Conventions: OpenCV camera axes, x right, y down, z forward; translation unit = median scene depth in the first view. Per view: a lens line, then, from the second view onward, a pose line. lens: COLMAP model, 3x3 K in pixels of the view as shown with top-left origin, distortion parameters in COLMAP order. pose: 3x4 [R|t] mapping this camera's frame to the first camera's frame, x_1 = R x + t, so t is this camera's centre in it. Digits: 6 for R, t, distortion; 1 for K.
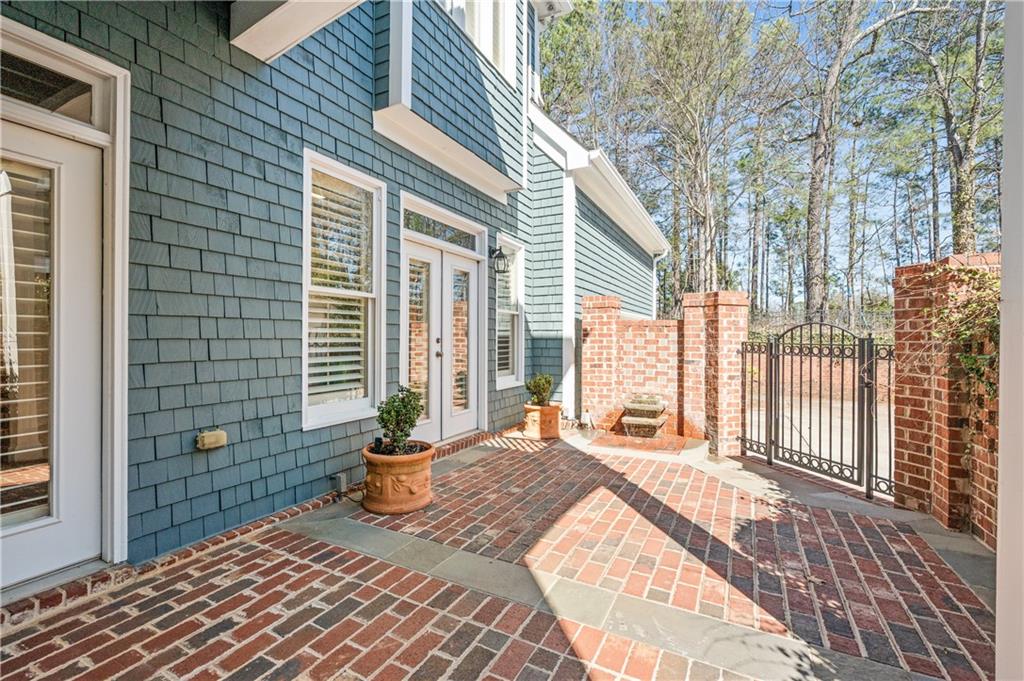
lens RADIAL K [[438.5, 0, 512.0], [0, 438.5, 340.5], [0, 0, 1]] dist [0.001713, 0.000120]
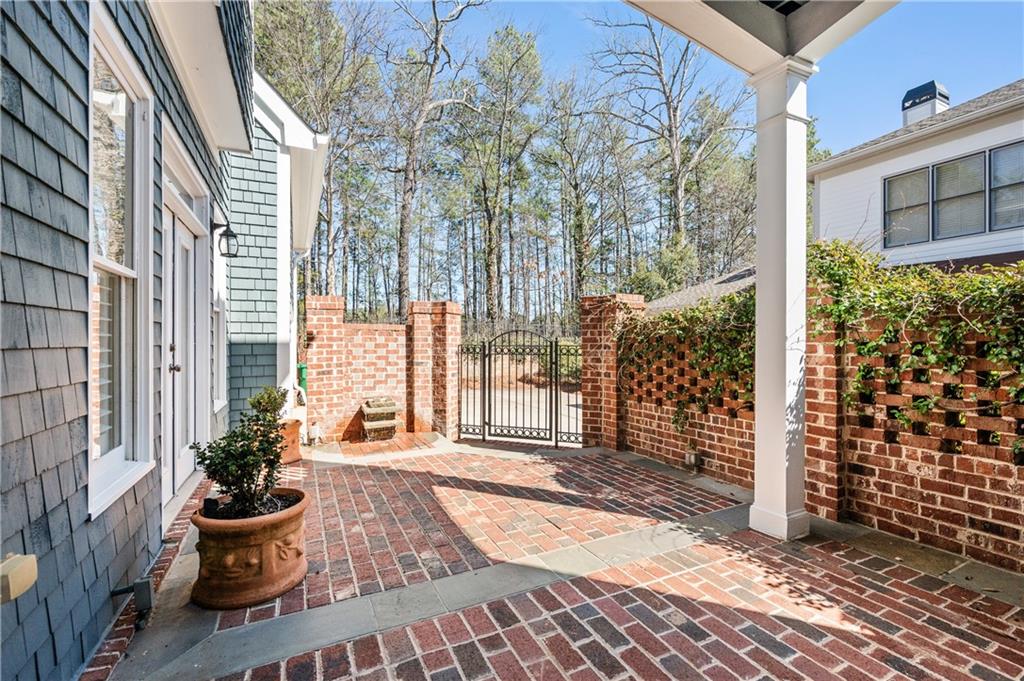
lens RADIAL K [[443.0, 0, 512.0], [0, 443.0, 340.5], [0, 0, 1]] dist [0.008378, 0.000010]
pose [[0.594263, -0.002682, 0.804266, -0.368610], [0.008529, 0.999959, -0.002968, -0.003591], [-0.804226, 0.008623, 0.594262, 0.161574]]
